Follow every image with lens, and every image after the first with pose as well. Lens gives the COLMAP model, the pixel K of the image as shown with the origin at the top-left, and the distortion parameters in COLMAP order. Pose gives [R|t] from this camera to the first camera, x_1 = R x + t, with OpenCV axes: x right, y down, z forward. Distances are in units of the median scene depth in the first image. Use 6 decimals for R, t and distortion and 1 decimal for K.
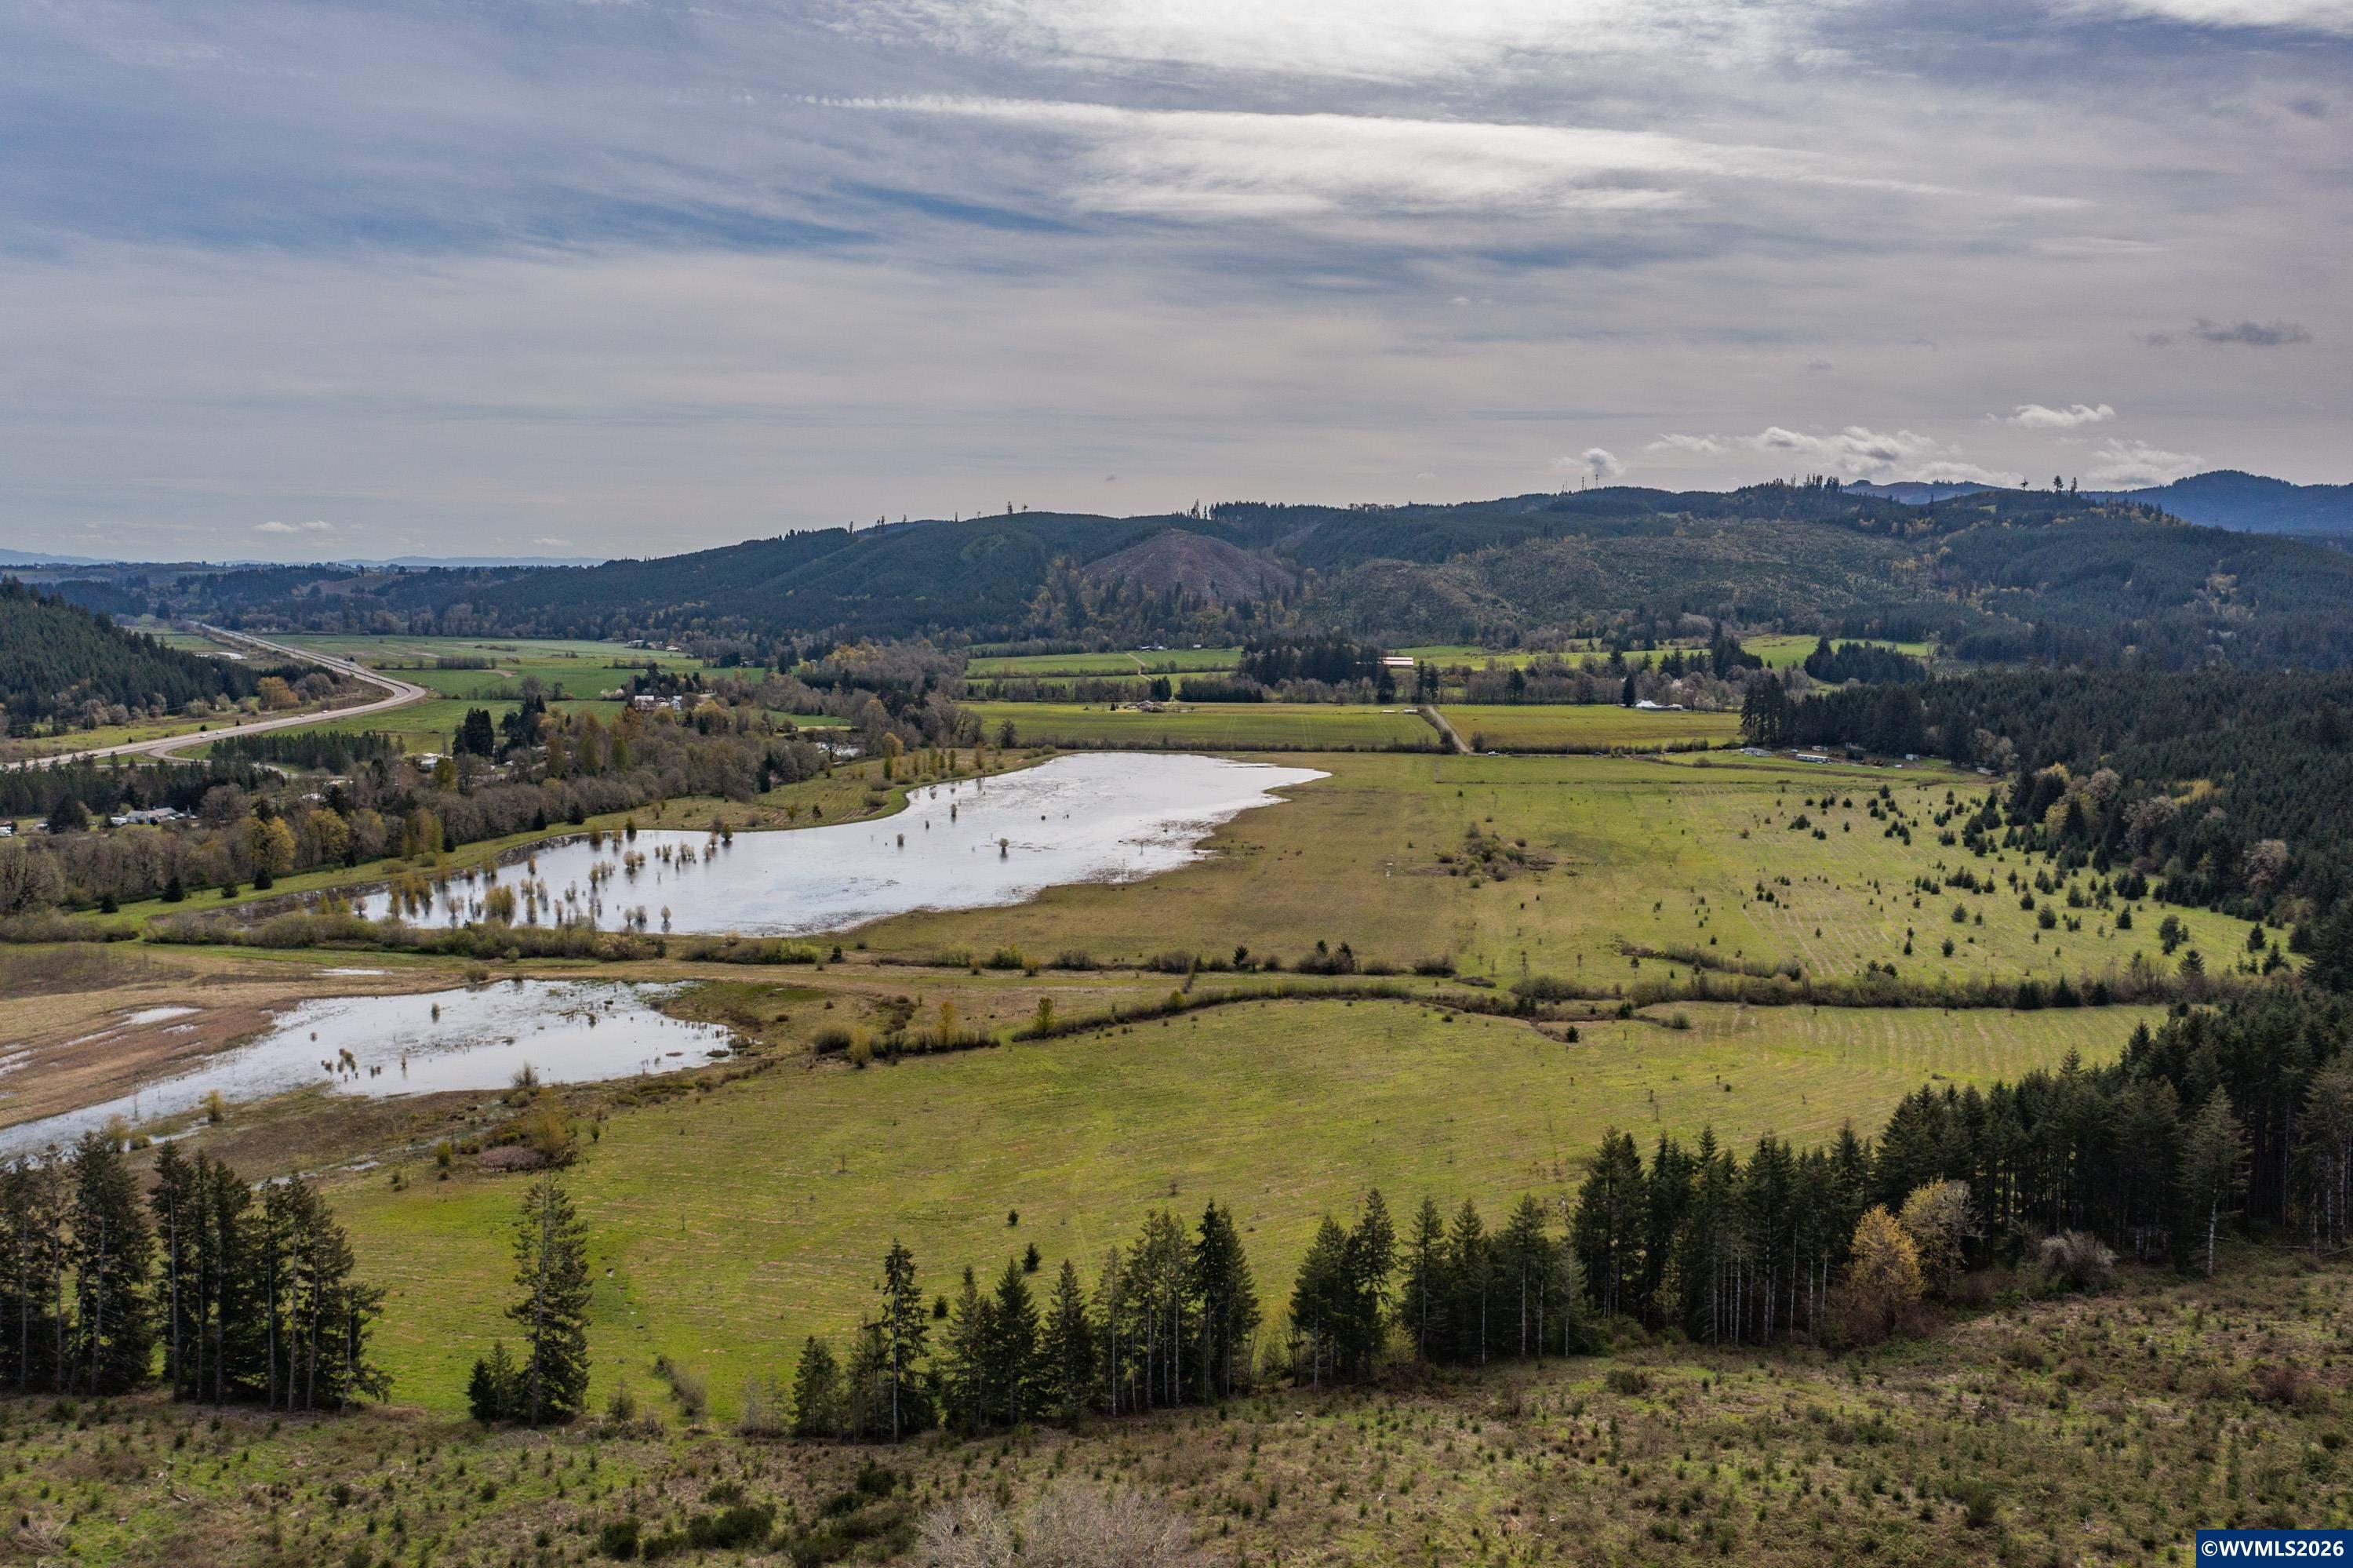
lens RADIAL K [[1843.6, 0, 1181.4], [0, 1843.6, 779.6], [0, 0, 1]] dist [-0.014030, 0.012332]
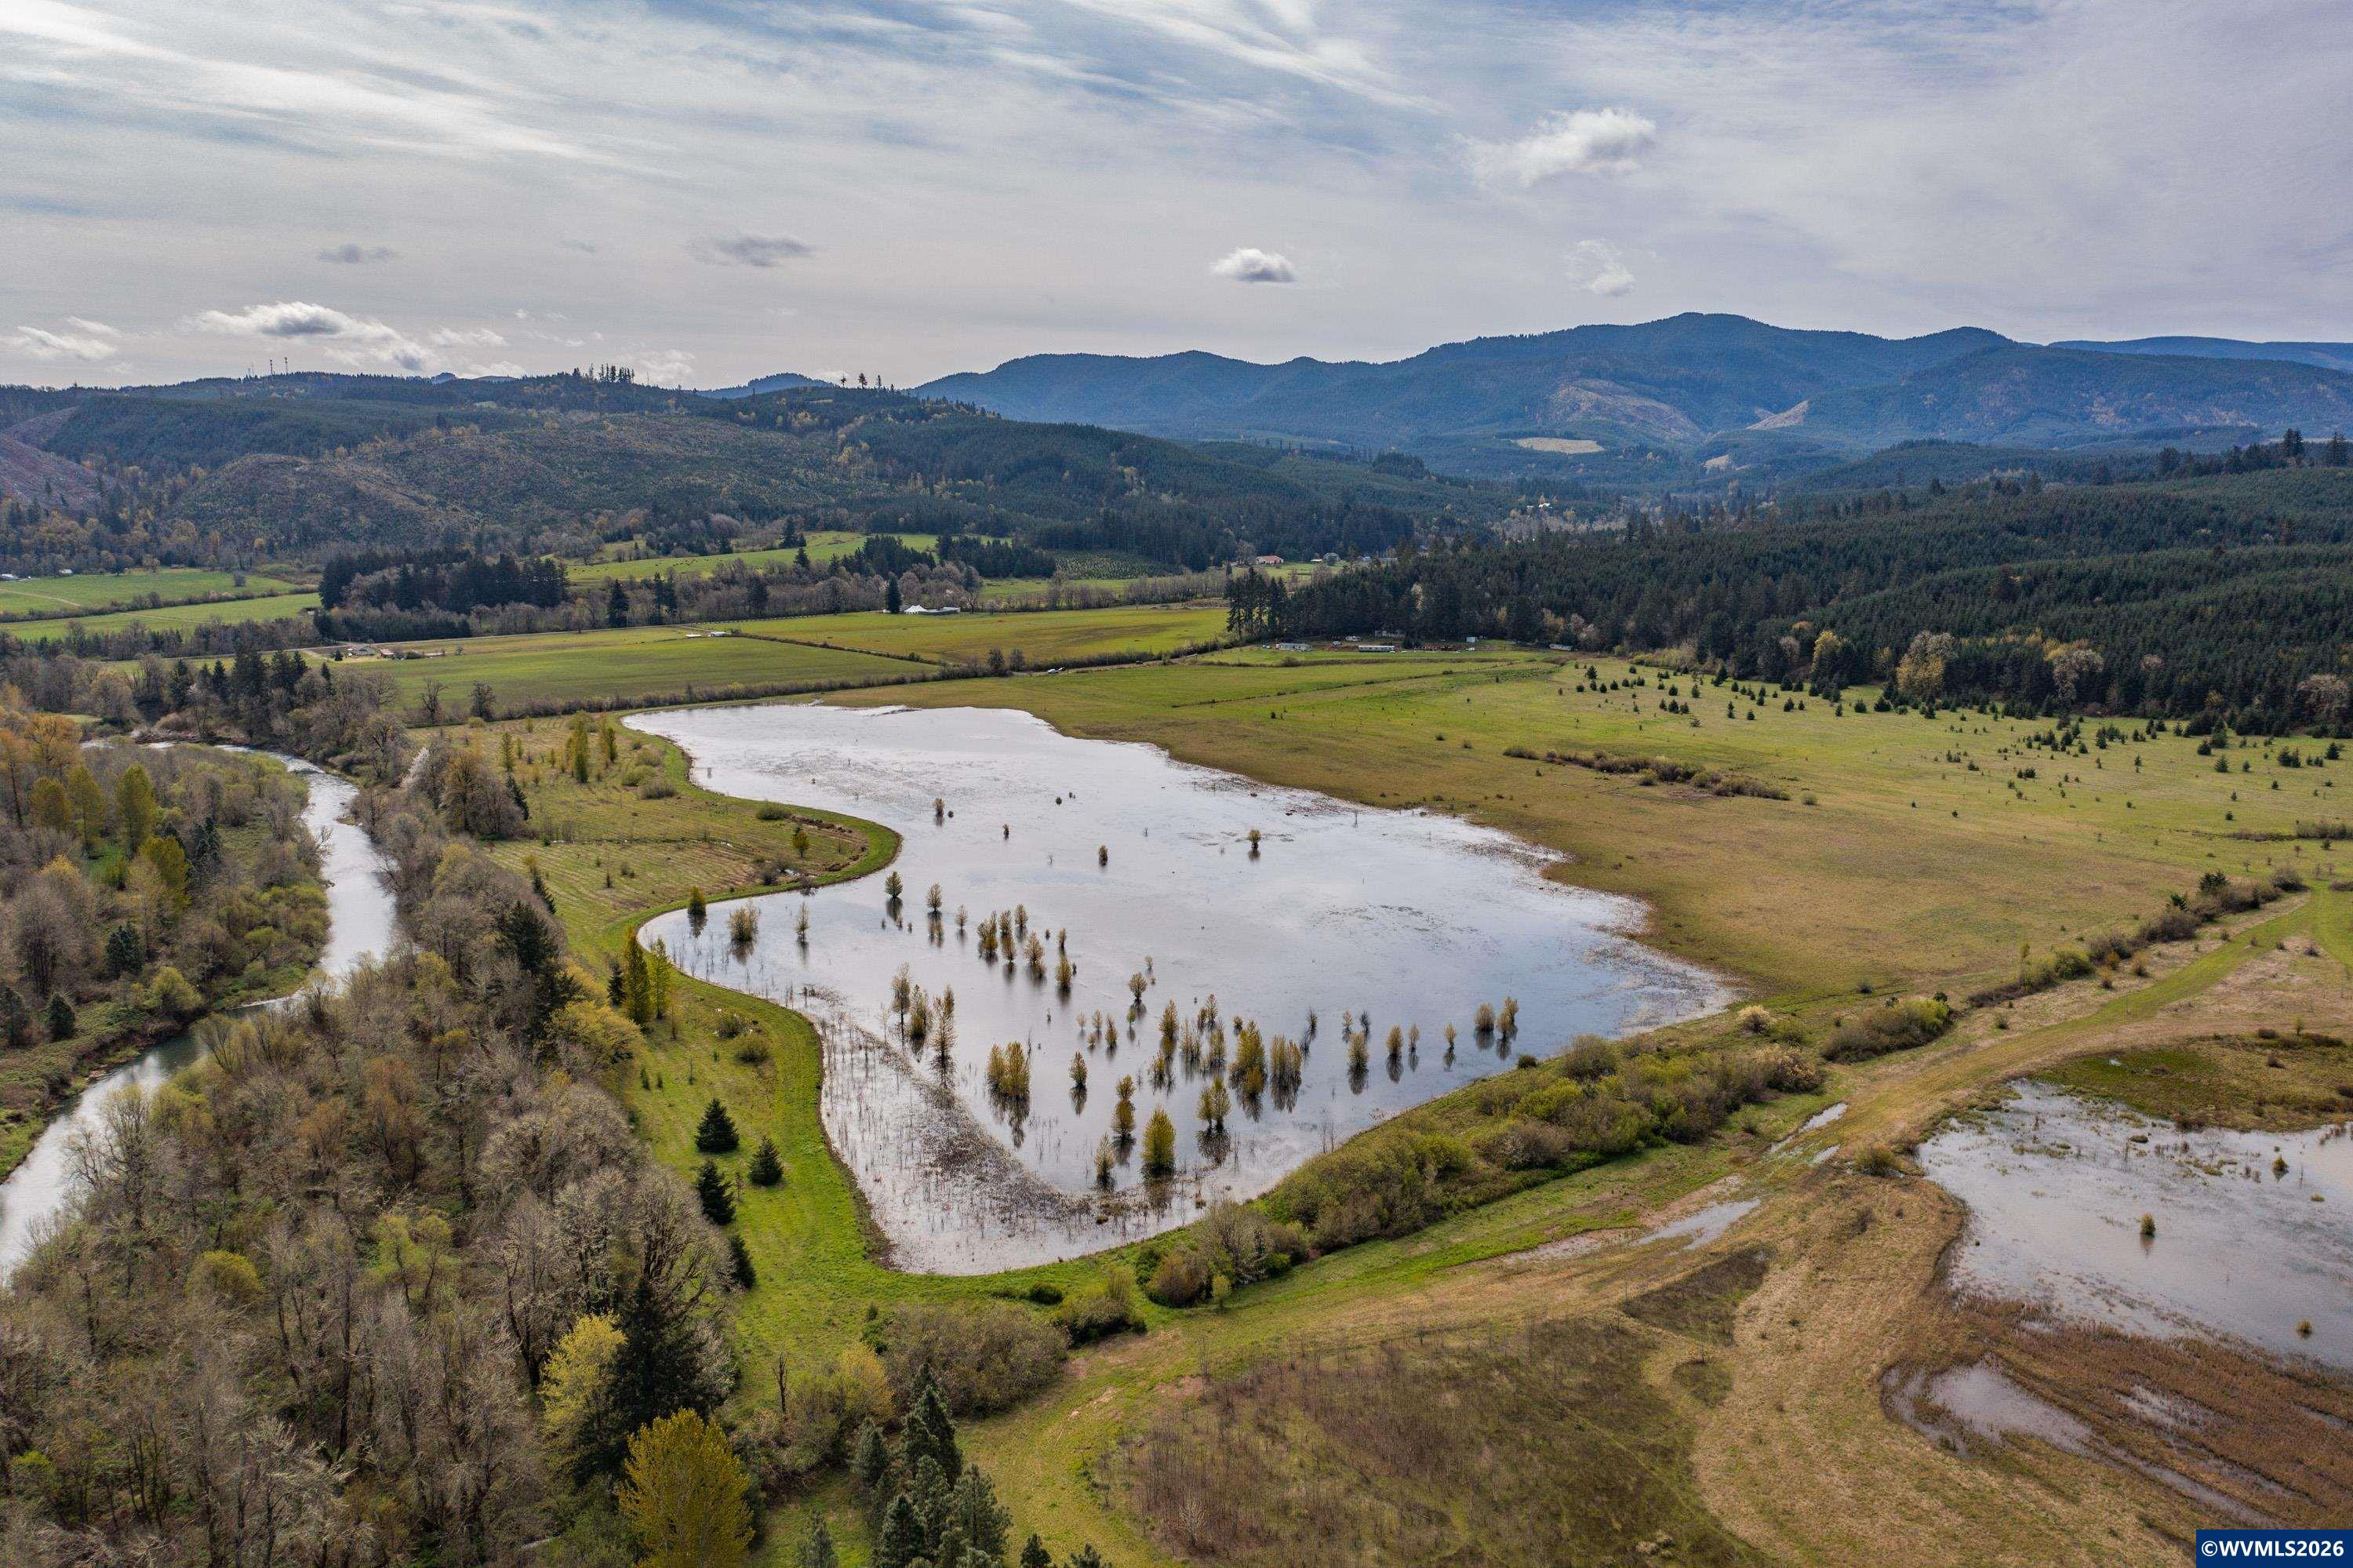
lens RADIAL K [[1843.6, 0, 1165.4], [0, 1843.6, 783.5], [0, 0, 1]] dist [-0.014030, 0.012332]
pose [[0.713178, -0.123597, 0.690001, -0.294583], [0.084349, 0.992312, 0.090566, -0.025969], [-0.695890, -0.006389, 0.718120, 0.237345]]
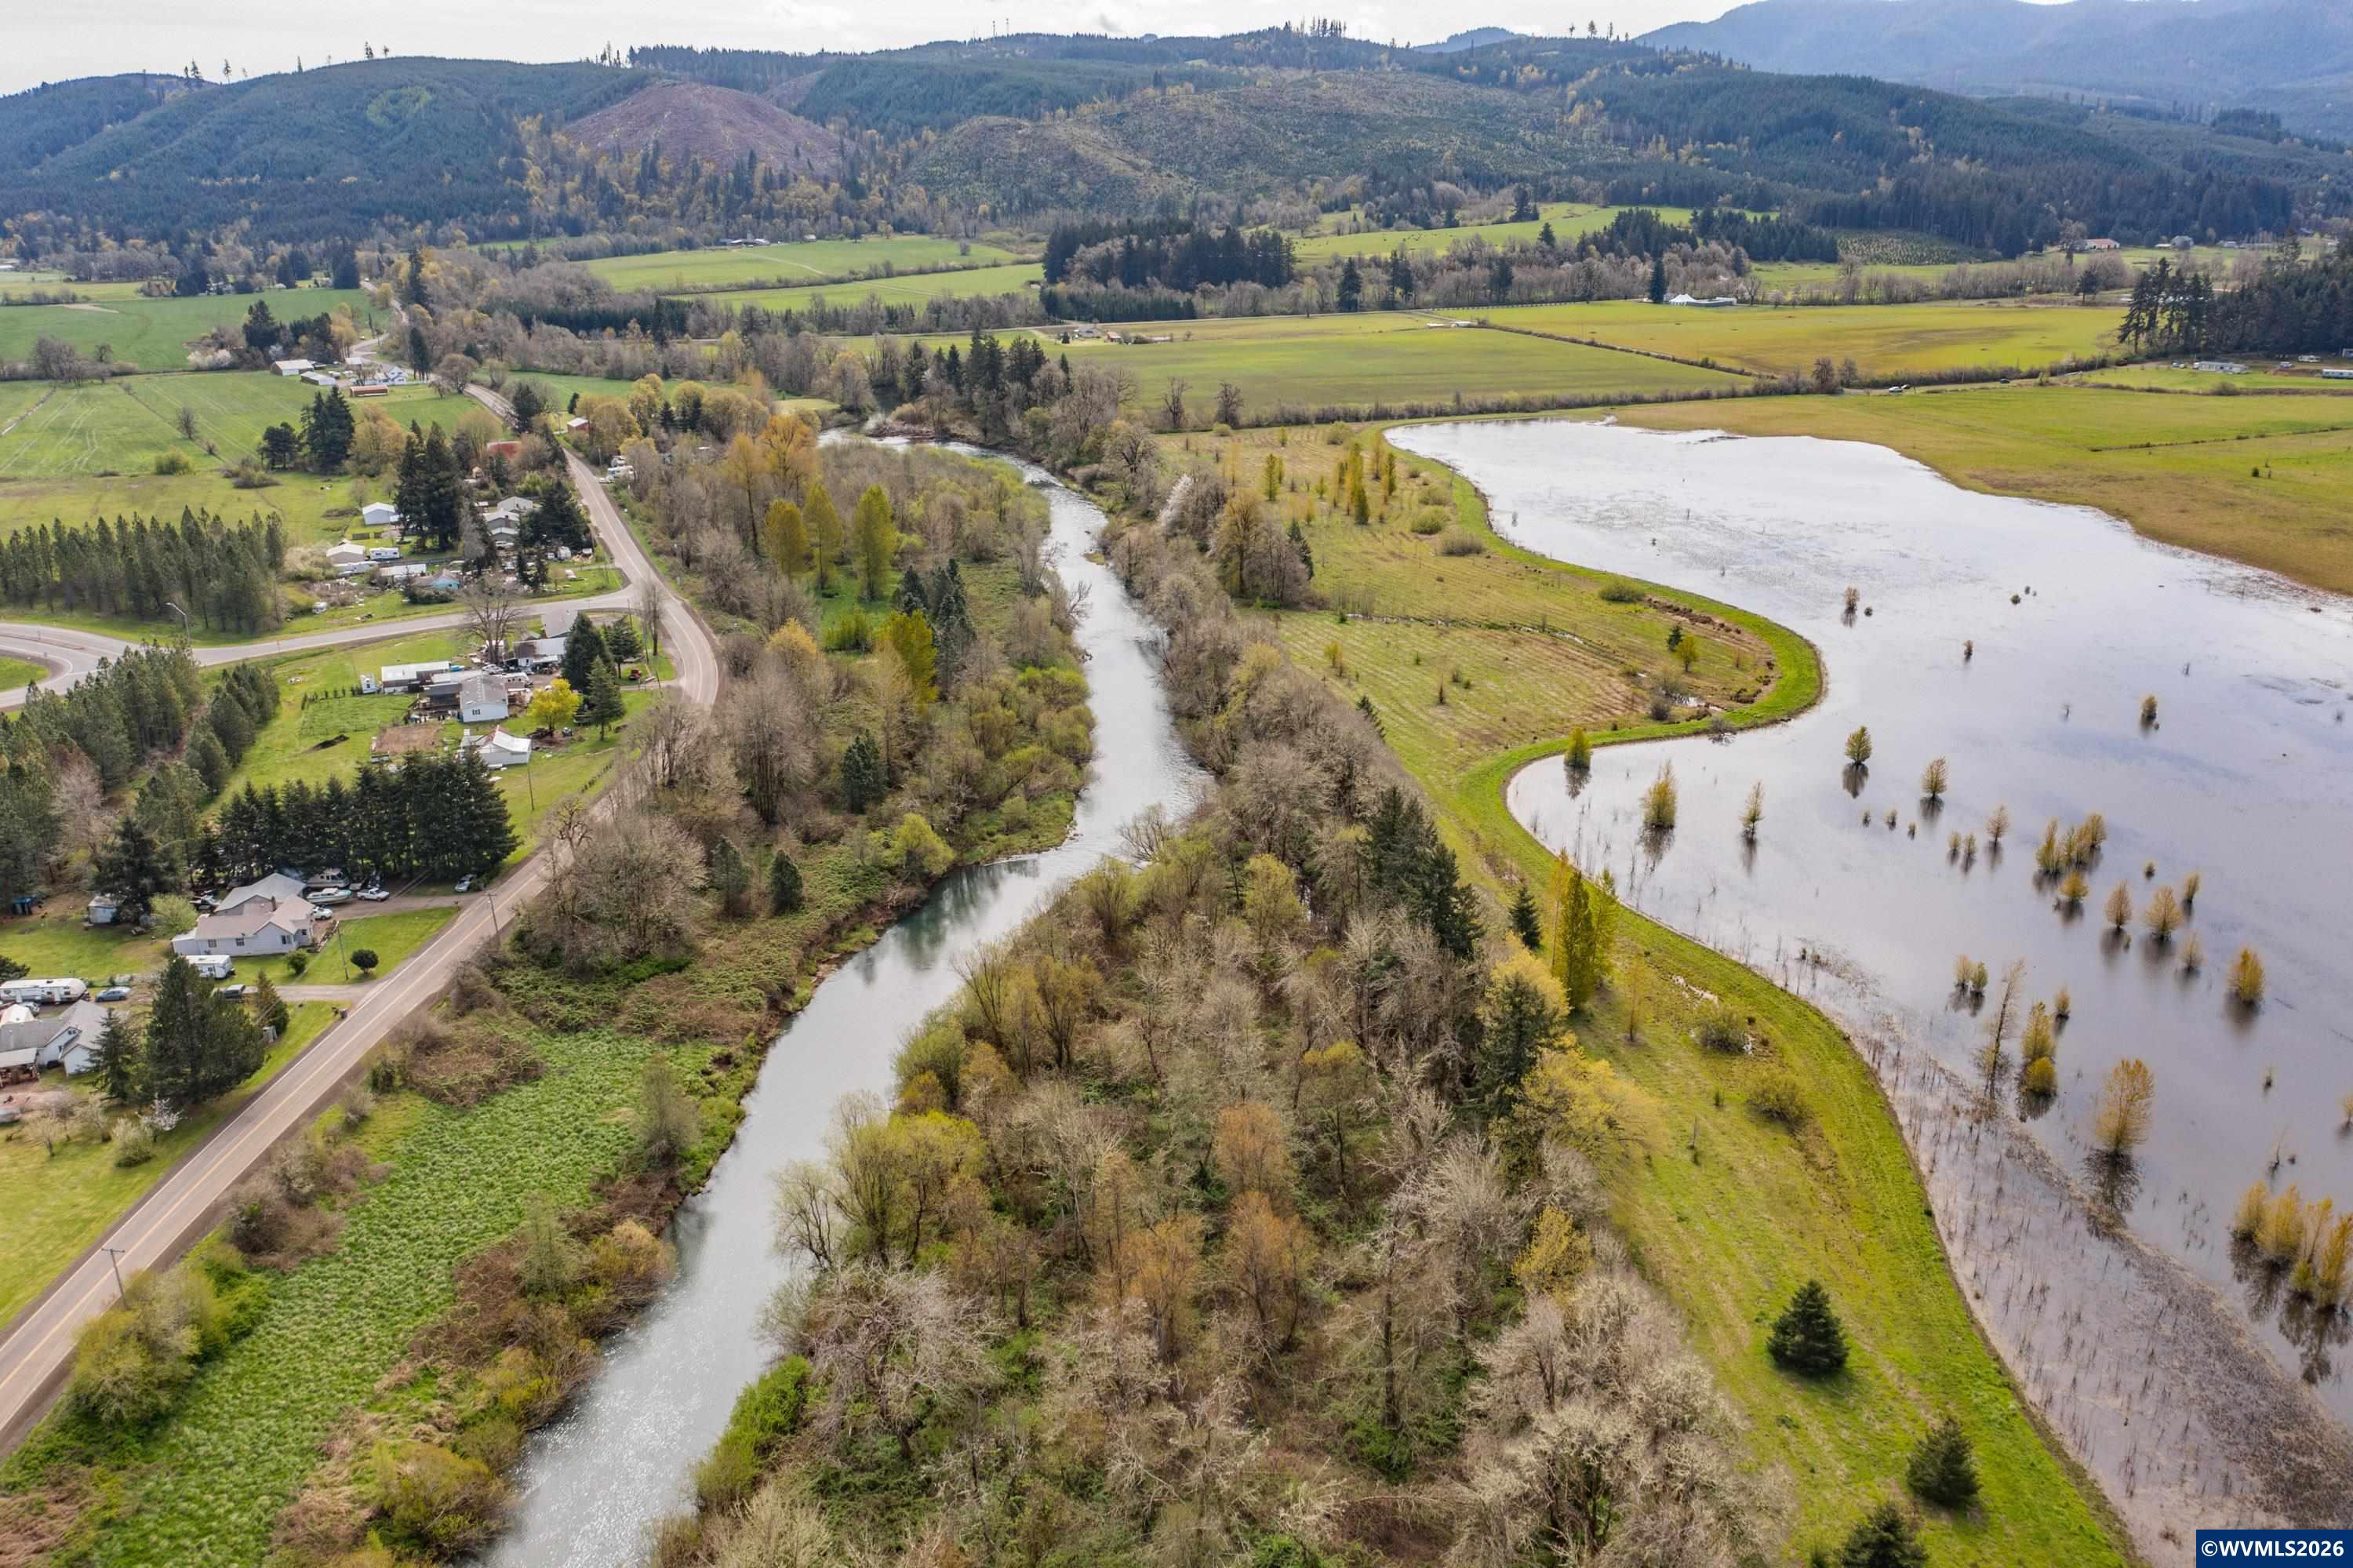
lens RADIAL K [[1843.6, 0, 1177.9], [0, 1843.6, 771.6], [0, 0, 1]] dist [-0.014030, 0.012332]
pose [[0.909516, -0.144590, 0.389711, -0.270392], [0.056660, 0.971925, 0.228368, -0.034635], [-0.411790, -0.185624, 0.892173, 0.331994]]
